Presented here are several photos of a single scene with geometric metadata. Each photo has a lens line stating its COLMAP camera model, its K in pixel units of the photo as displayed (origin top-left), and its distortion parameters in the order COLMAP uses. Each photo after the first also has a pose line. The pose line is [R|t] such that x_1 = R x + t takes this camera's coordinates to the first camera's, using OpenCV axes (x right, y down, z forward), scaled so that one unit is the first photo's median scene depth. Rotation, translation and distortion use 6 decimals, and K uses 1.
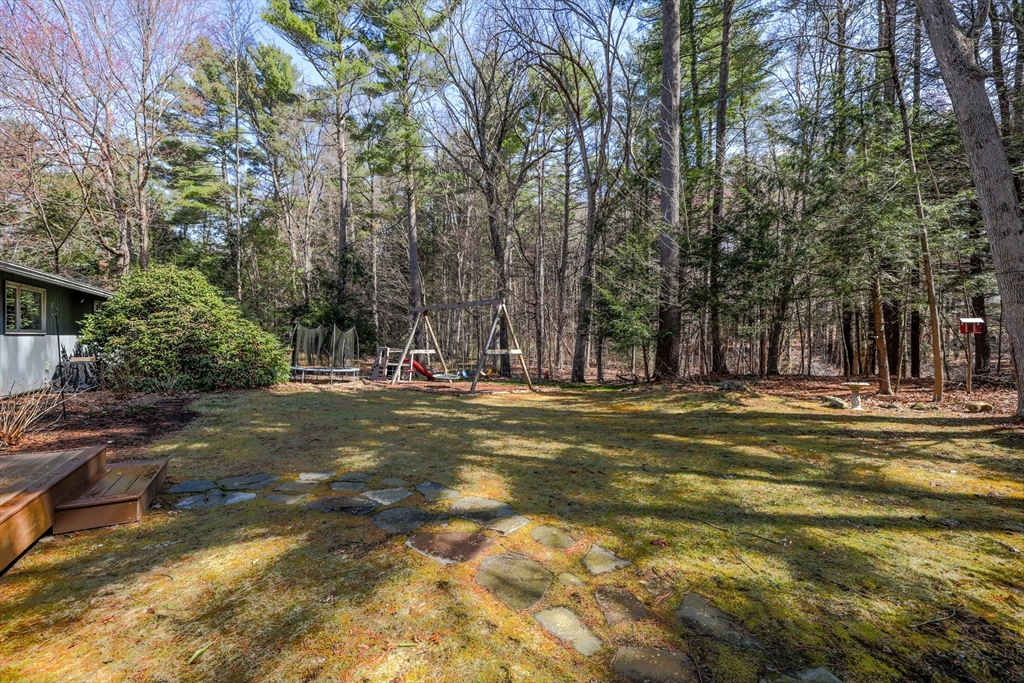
lens RADIAL K [[425.8, 0, 512.0], [0, 425.8, 341.5], [0, 0, 1]] dist [0.000614, -0.000001]
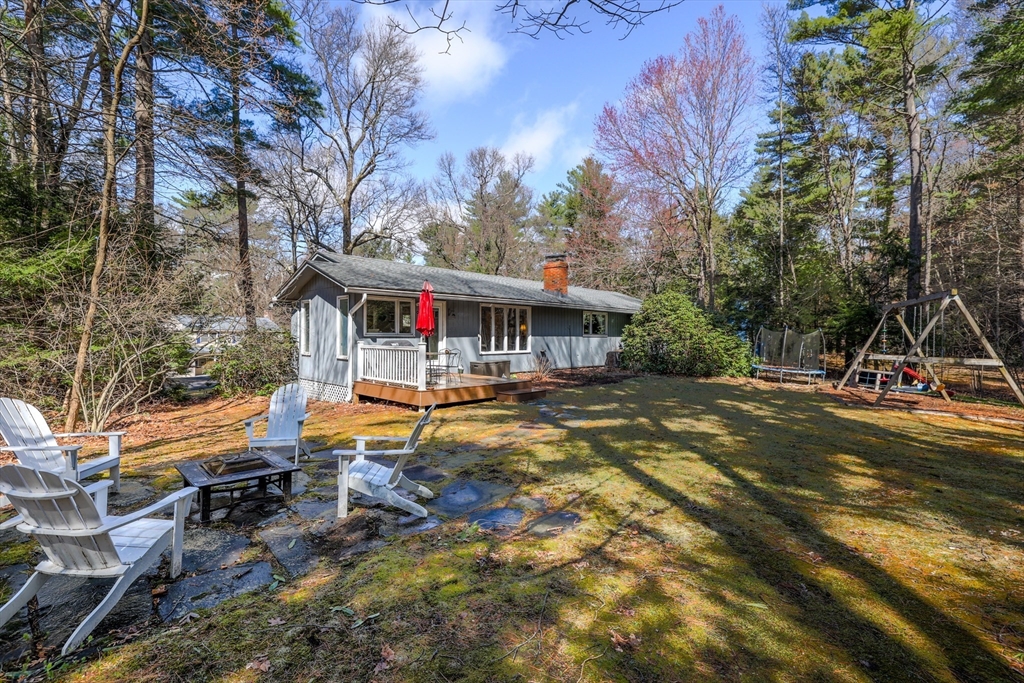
lens RADIAL K [[463.6, 0, 512.0], [0, 463.6, 341.5], [0, 0, 1]] dist [0.000290, 0.000067]
pose [[0.235742, 0.011635, -0.971746, 1.811160], [-0.016988, 0.999825, 0.007850, -0.007558], [0.971667, 0.014657, 0.235899, 0.214183]]
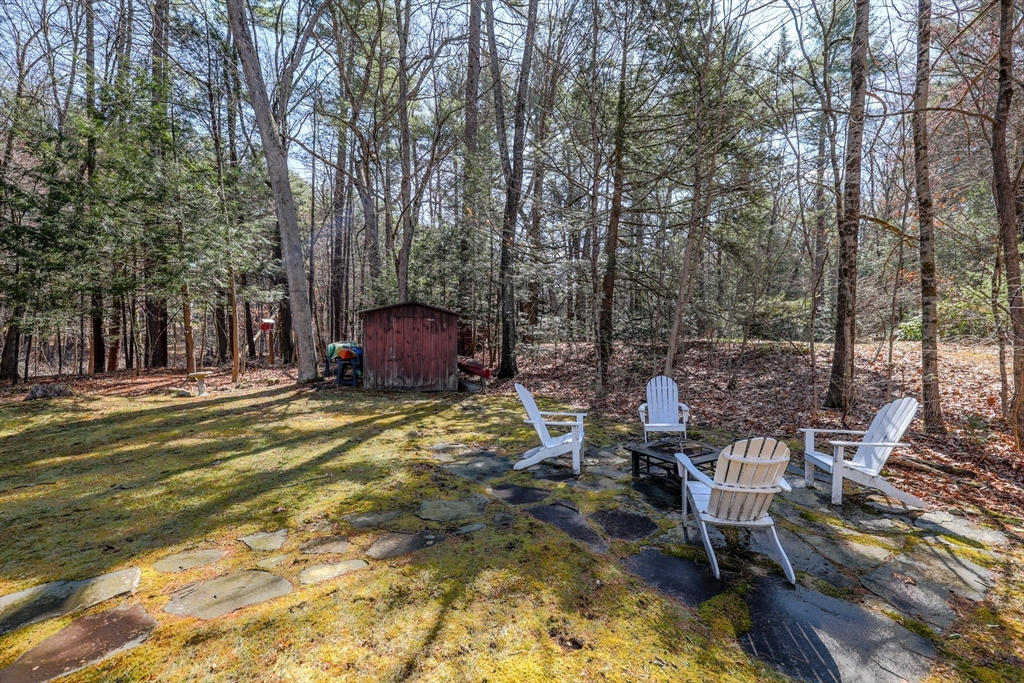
lens RADIAL K [[425.8, 0, 512.0], [0, 425.8, 341.5], [0, 0, 1]] dist [0.000614, -0.000001]
pose [[0.066879, -0.015788, 0.997636, -0.588534], [0.002303, 0.999875, 0.015669, 0.000848], [-0.997758, 0.001250, 0.066907, 0.229844]]
